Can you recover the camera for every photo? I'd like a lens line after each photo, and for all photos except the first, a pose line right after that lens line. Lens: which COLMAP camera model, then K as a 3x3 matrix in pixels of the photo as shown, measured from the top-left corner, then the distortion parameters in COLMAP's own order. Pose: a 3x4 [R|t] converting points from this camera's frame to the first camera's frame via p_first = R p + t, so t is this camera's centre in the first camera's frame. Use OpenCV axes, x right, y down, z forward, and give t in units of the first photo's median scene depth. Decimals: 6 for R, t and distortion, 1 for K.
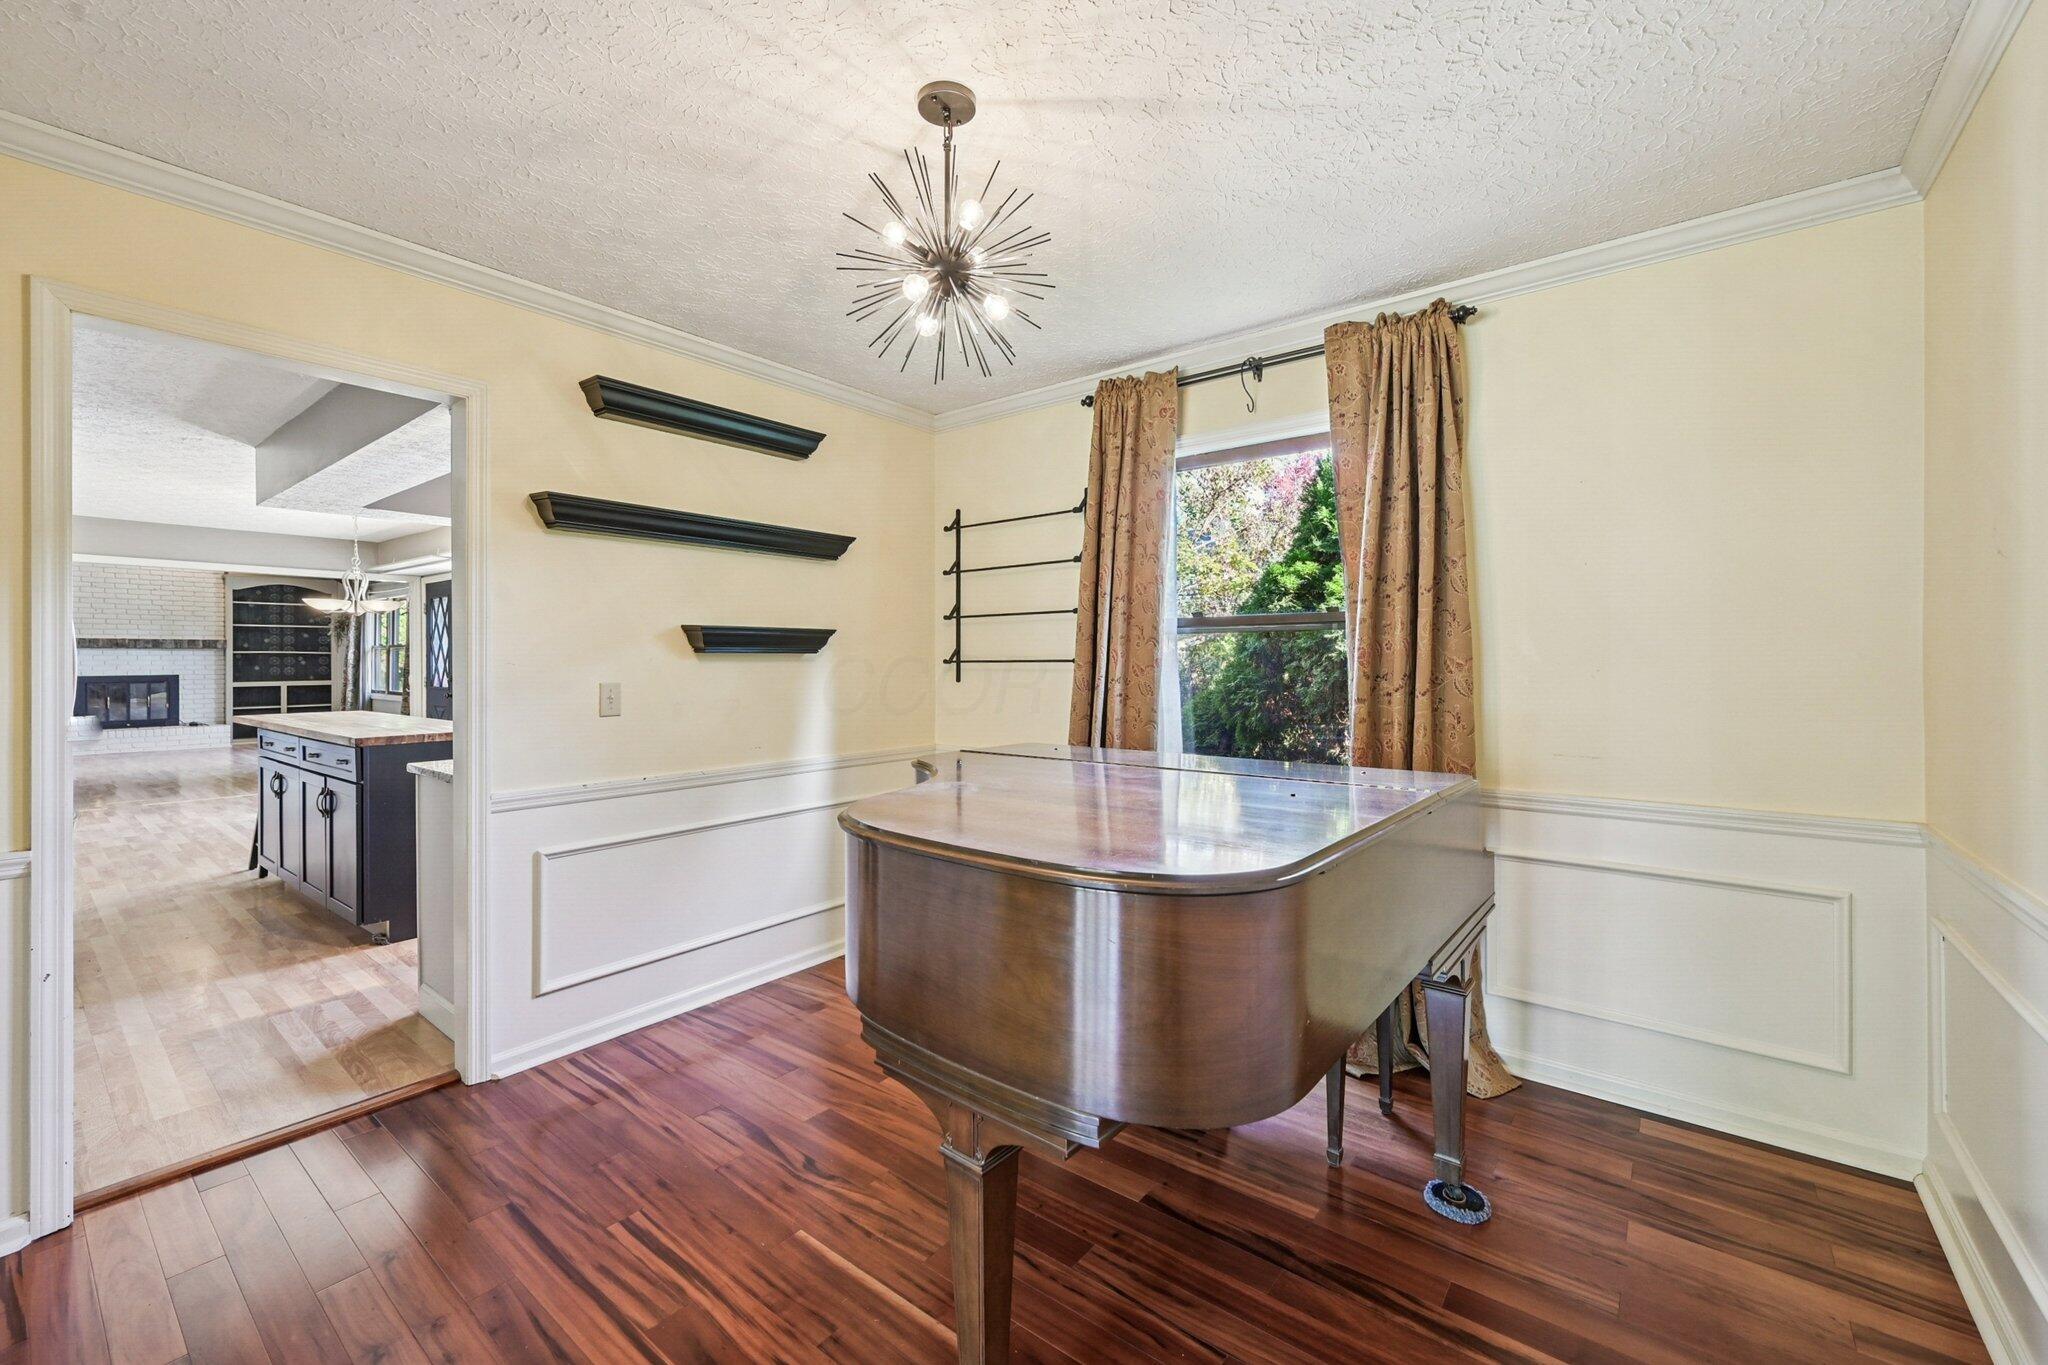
lens RADIAL K [[823.7, 0, 1029.4], [0, 823.7, 660.6], [0, 0, 1]] dist [0.001680, 0.000227]
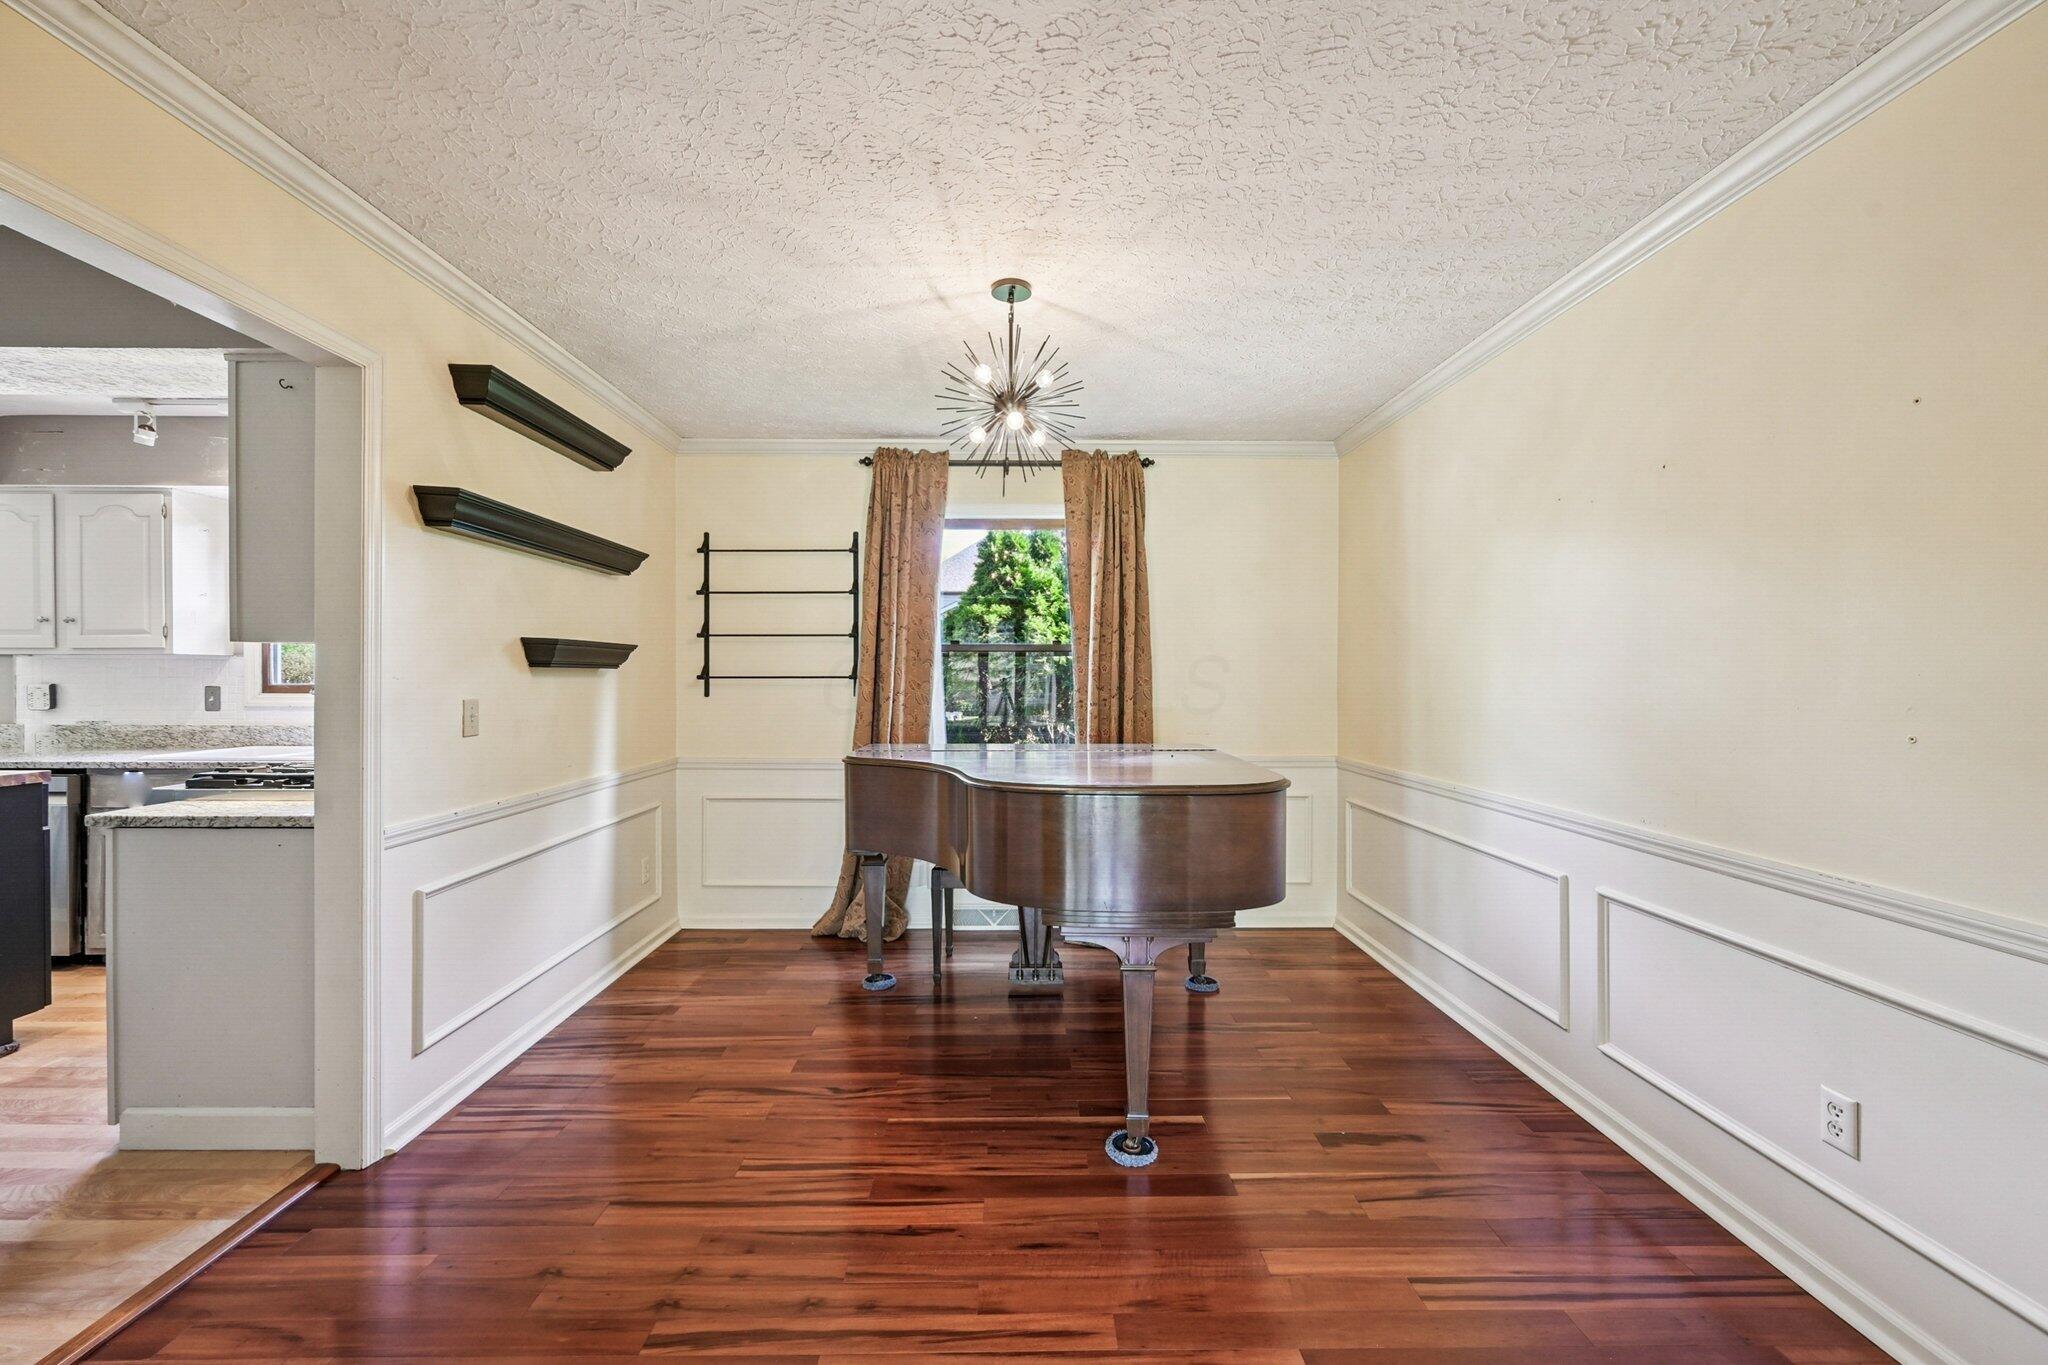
lens RADIAL K [[823.7, 0, 986.6], [0, 823.7, 682.3], [0, 0, 1]] dist [0.001680, 0.000227]
pose [[0.786256, -0.000411, 0.617901, -0.619976], [-0.002037, 0.999993, 0.003257, 0.004339], [-0.617897, -0.003819, 0.786249, -0.065501]]
